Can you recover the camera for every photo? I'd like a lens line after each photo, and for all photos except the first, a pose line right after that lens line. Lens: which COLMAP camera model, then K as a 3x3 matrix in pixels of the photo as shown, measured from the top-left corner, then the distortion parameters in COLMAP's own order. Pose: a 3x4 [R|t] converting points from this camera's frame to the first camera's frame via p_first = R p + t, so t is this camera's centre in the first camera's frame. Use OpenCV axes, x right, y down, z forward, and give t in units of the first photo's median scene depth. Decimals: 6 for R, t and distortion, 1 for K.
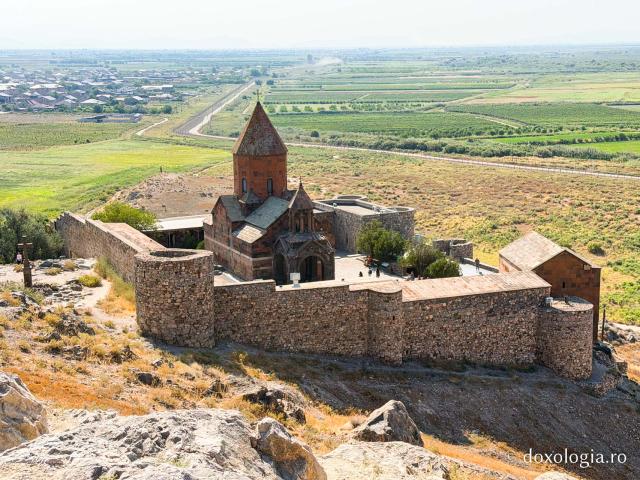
lens RADIAL K [[1022.6, 0, 324.1], [0, 1022.6, 255.4], [0, 0, 1]] dist [0.126962, 0.000000]
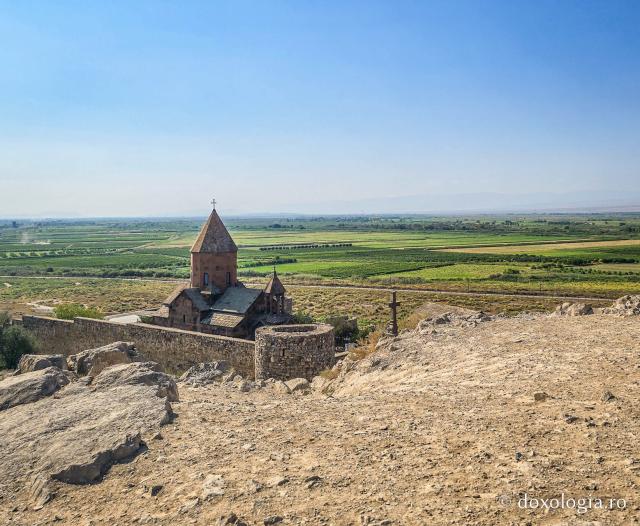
lens RADIAL K [[608.3, 0, 340.2], [0, 608.3, 153.6], [0, 0, 1]] dist [0.057836, 0.000000]
pose [[0.888411, 0.050265, 0.456289, -0.270474], [0.088775, 0.956410, -0.278206, 0.003164], [-0.450383, 0.287668, 0.845223, 0.298583]]
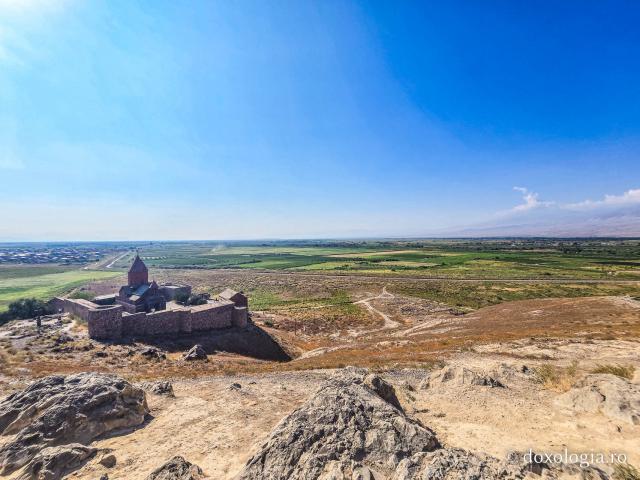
lens RADIAL K [[264.5, 0, 313.1], [0, 264.5, 242.2], [0, 0, 1]] dist [-0.002279, -0.001021]
pose [[0.859118, -0.003451, 0.511765, -0.016278], [0.101397, 0.981302, -0.163602, -0.000178], [-0.501632, 0.192445, 0.843404, 0.026540]]
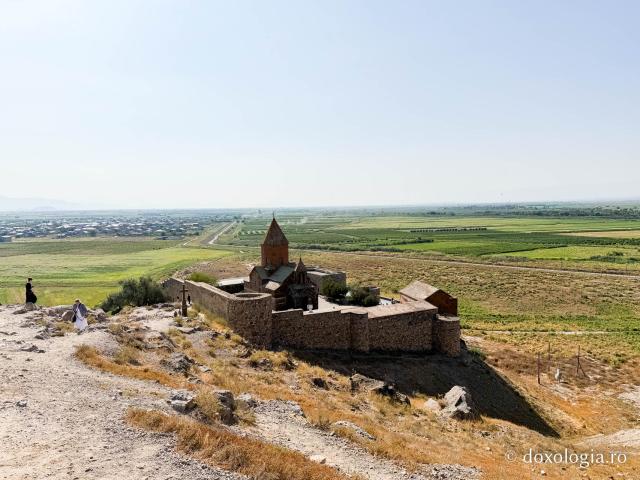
lens RADIAL K [[458.0, 0, 322.5], [0, 458.0, 236.9], [0, 0, 1]] dist [0.076288, -0.069084]
pose [[0.992141, -0.013213, 0.124425, -0.082544], [0.029711, 0.990847, -0.131683, 0.004113], [-0.121546, 0.134345, 0.983452, 0.133414]]
